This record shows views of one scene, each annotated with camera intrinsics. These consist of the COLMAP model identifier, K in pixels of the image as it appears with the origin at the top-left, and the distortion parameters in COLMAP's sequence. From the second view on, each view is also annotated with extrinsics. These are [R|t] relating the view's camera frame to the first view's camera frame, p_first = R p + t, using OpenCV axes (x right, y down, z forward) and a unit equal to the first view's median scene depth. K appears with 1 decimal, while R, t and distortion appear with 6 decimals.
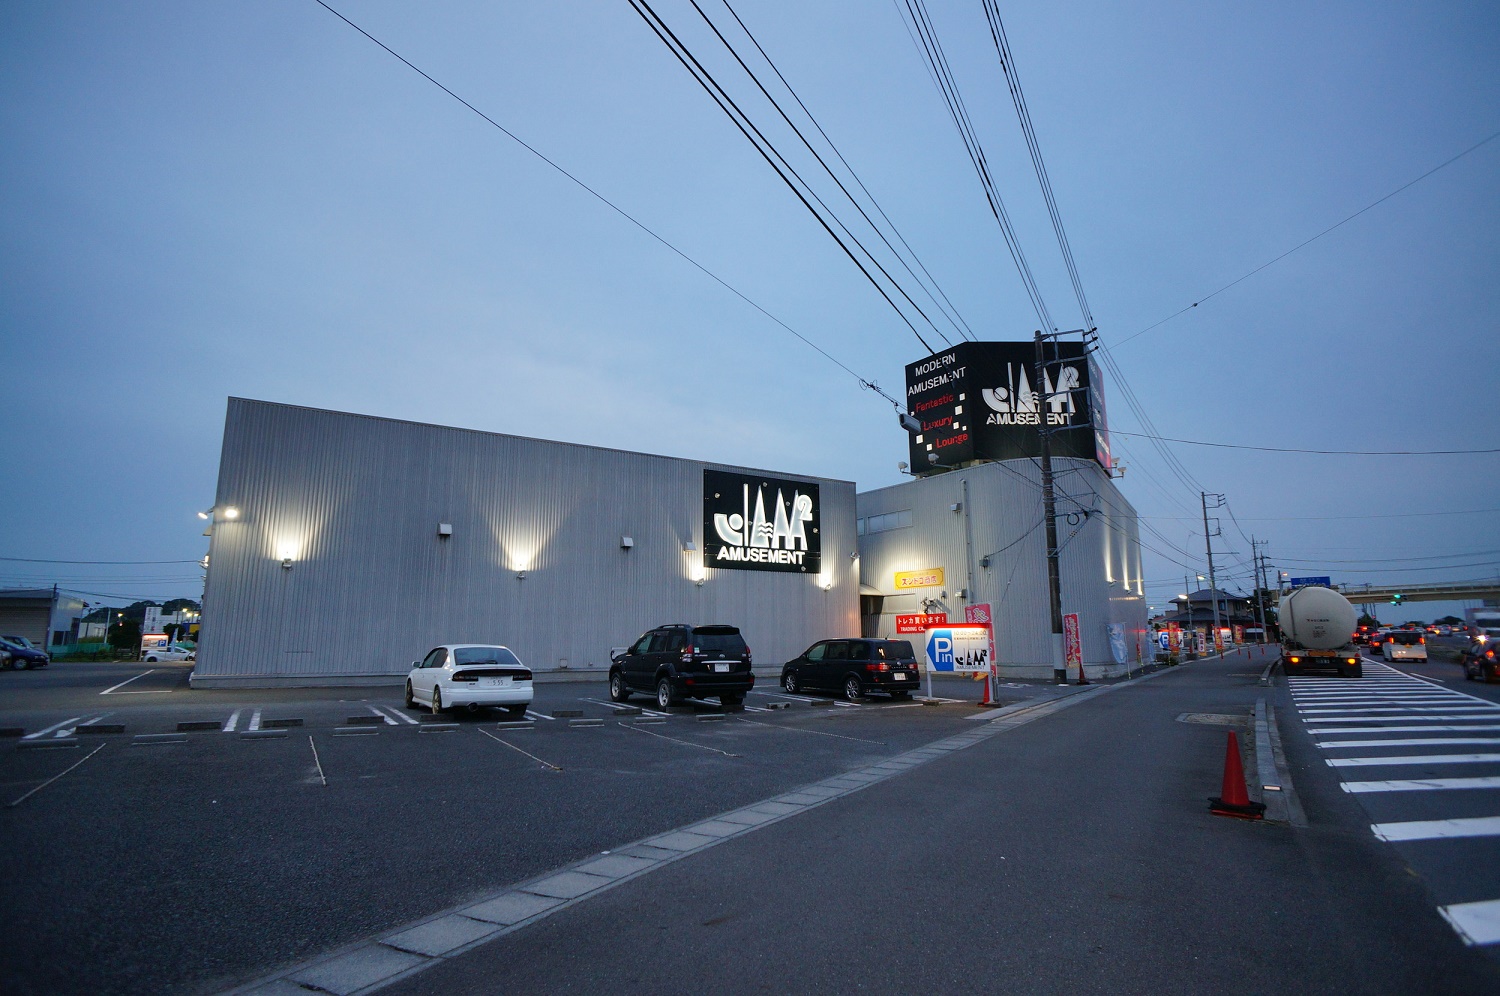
lens RADIAL K [[797.2, 0, 745.5], [0, 797.2, 480.8], [0, 0, 1]] dist [-0.043808, 0.024629]
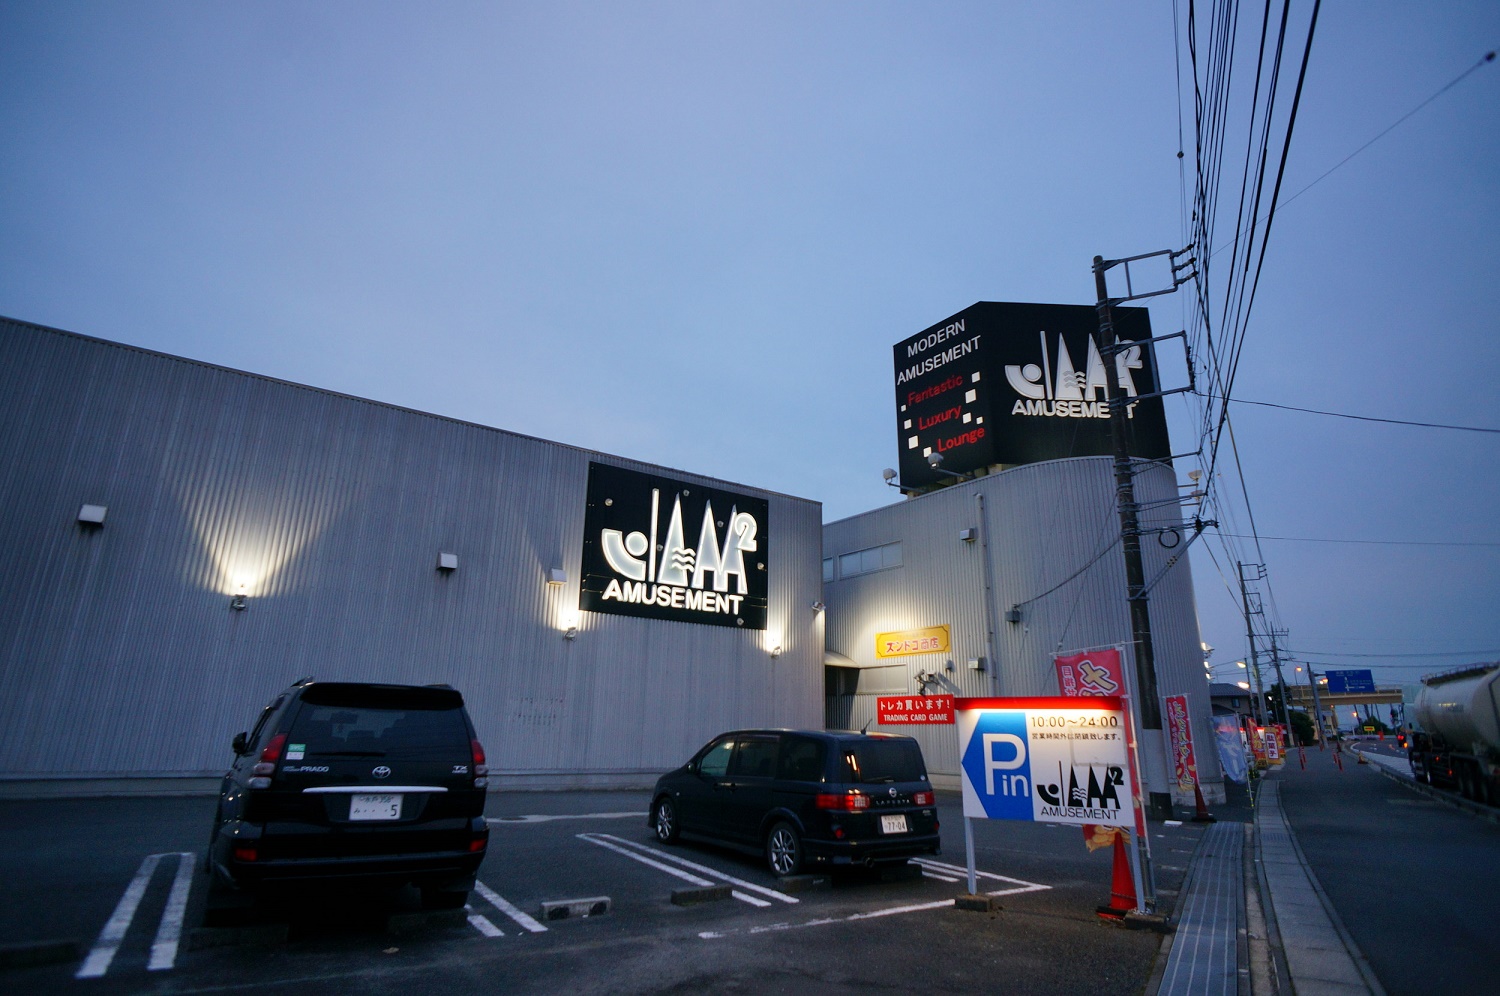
lens RADIAL K [[793.3, 0, 741.4], [0, 793.3, 484.2], [0, 0, 1]] dist [-0.038921, 0.022739]
pose [[0.999372, 0.029758, 0.019250, 0.059352], [-0.027606, 0.994220, -0.103753, 0.066907], [-0.022226, 0.103156, 0.994417, 0.338028]]
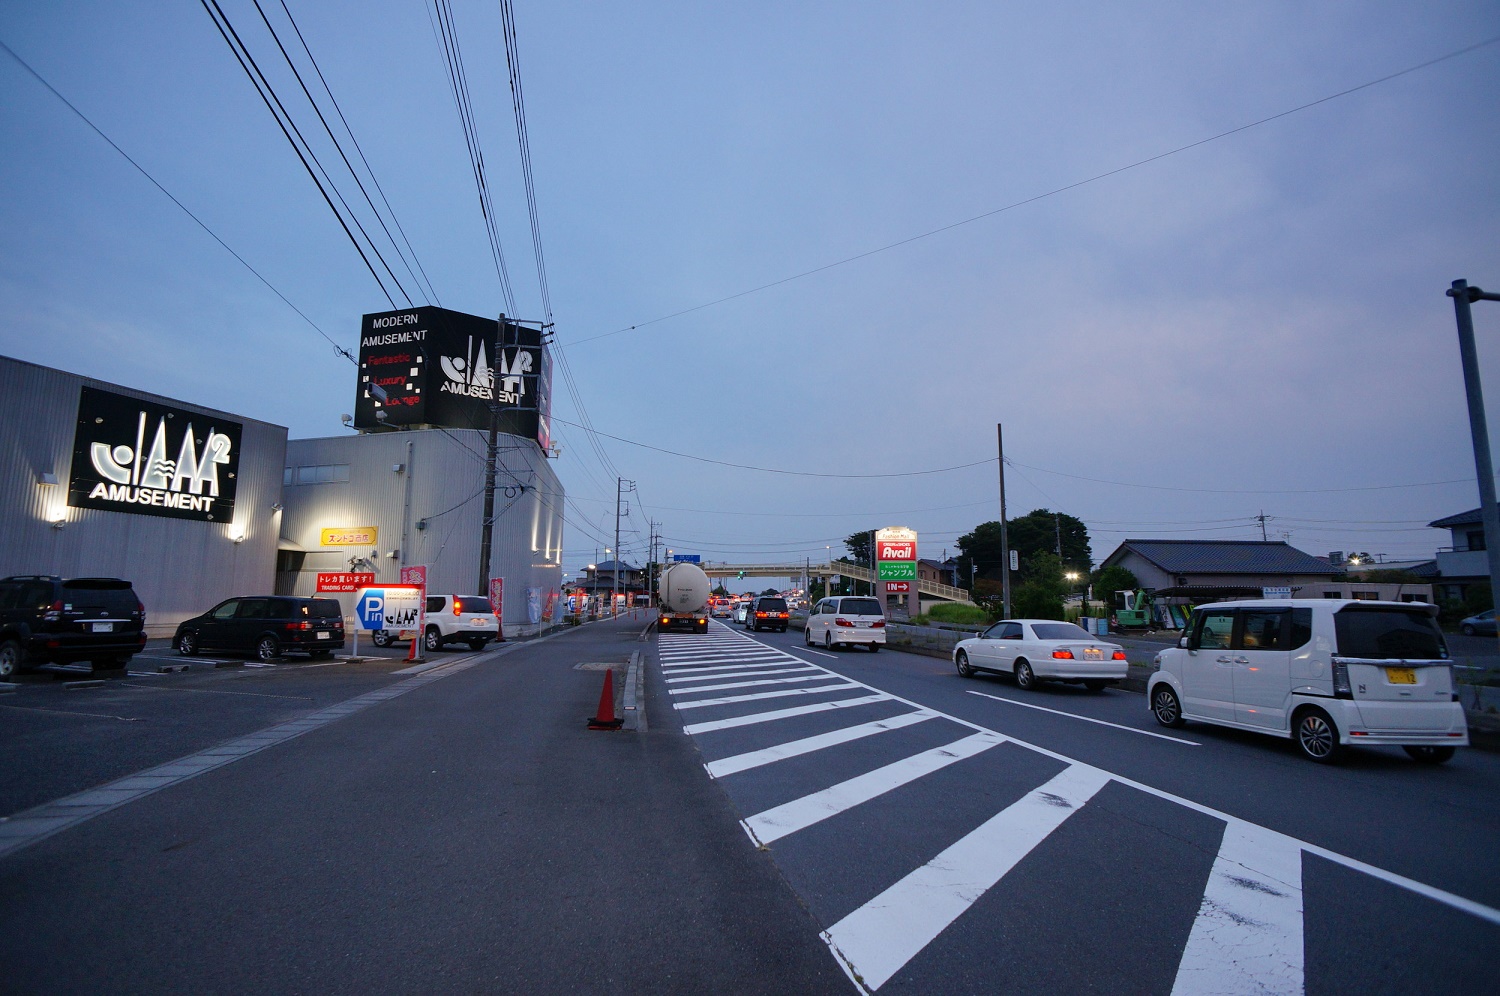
lens RADIAL K [[793.3, 0, 741.4], [0, 793.3, 484.2], [0, 0, 1]] dist [-0.038921, 0.022739]
pose [[0.772183, 0.102387, 0.627096, -0.021485], [-0.134091, 0.990963, 0.003319, -0.007660], [-0.621090, -0.086651, 0.778935, -0.040429]]
